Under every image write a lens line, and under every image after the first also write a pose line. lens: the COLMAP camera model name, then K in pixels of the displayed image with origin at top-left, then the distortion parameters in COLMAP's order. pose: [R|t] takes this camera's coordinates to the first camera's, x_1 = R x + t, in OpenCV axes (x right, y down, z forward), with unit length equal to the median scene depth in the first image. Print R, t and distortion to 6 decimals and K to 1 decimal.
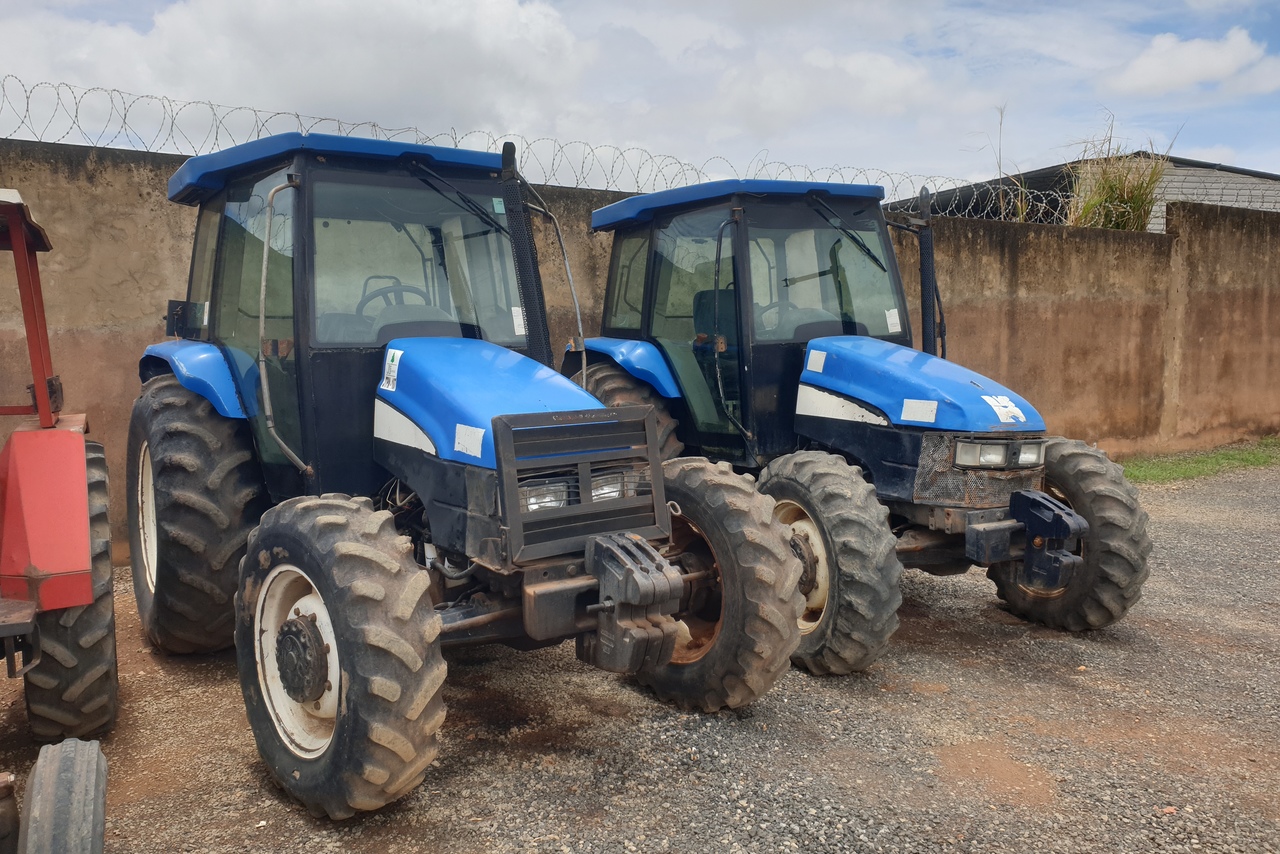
lens RADIAL K [[1023.2, 0, 640.0], [0, 1023.2, 427.0], [0, 0, 1]] dist [0.001892, 0.001794]
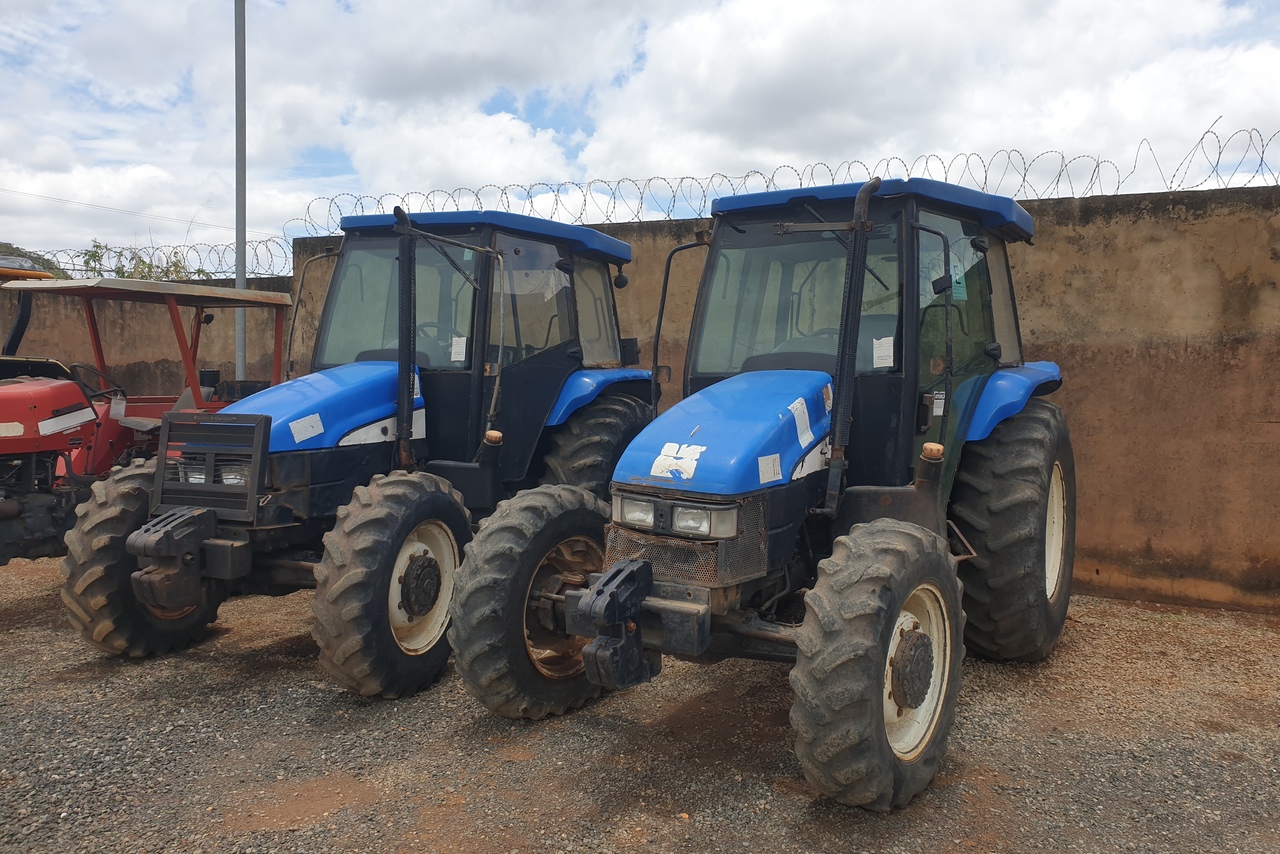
lens RADIAL K [[1019.0, 0, 639.7], [0, 1019.0, 421.4], [0, 0, 1]] dist [0.047260, -0.048781]
pose [[0.531885, 0.062387, -0.844515, 1.039950], [-0.094816, 0.995399, 0.013816, -0.058318], [0.841492, 0.072725, 0.535353, 0.558058]]
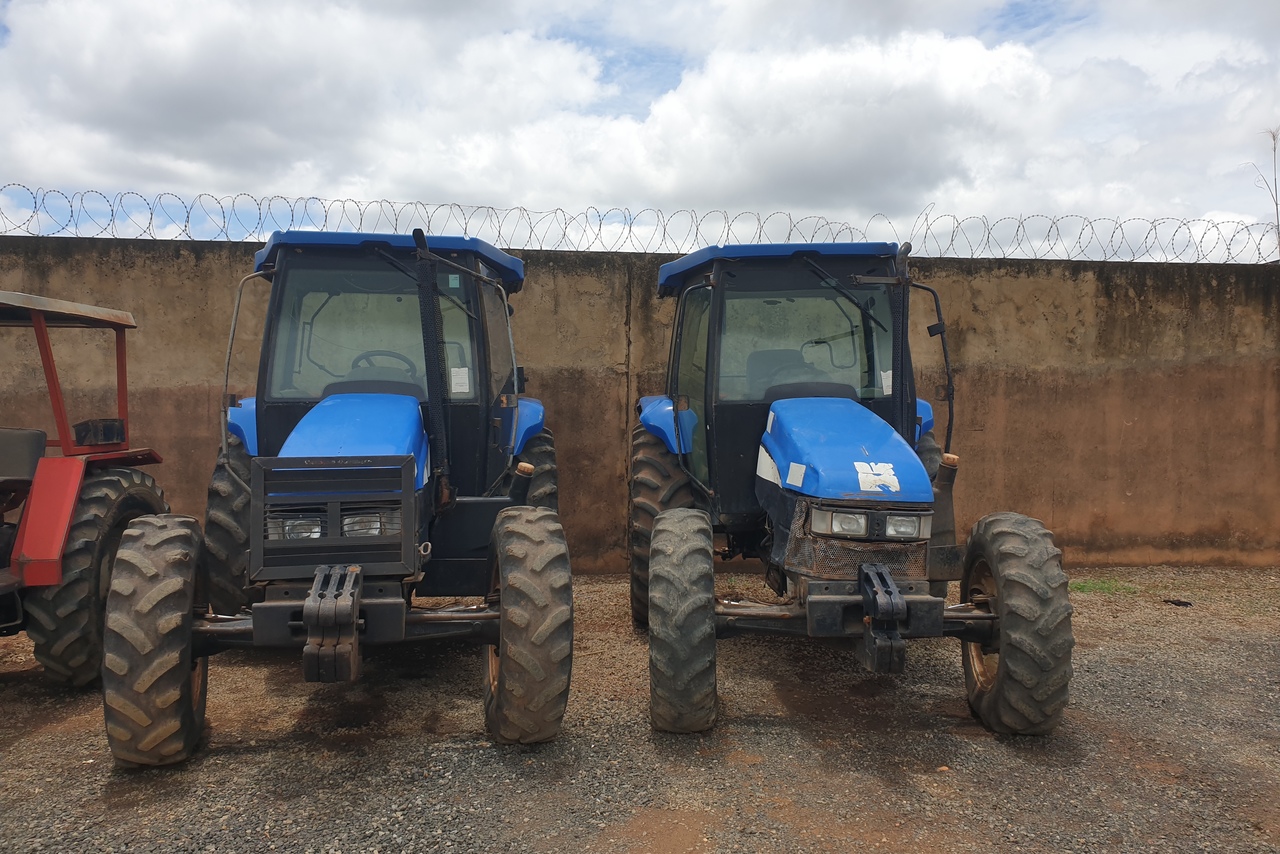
lens RADIAL K [[1023.2, 0, 640.0], [0, 1023.2, 427.0], [0, 0, 1]] dist [0.001892, 0.001794]
pose [[0.905413, 0.024825, -0.423804, 0.570682], [-0.048216, 0.997843, -0.044559, -0.011149], [0.421784, 0.060778, 0.904657, 0.055993]]
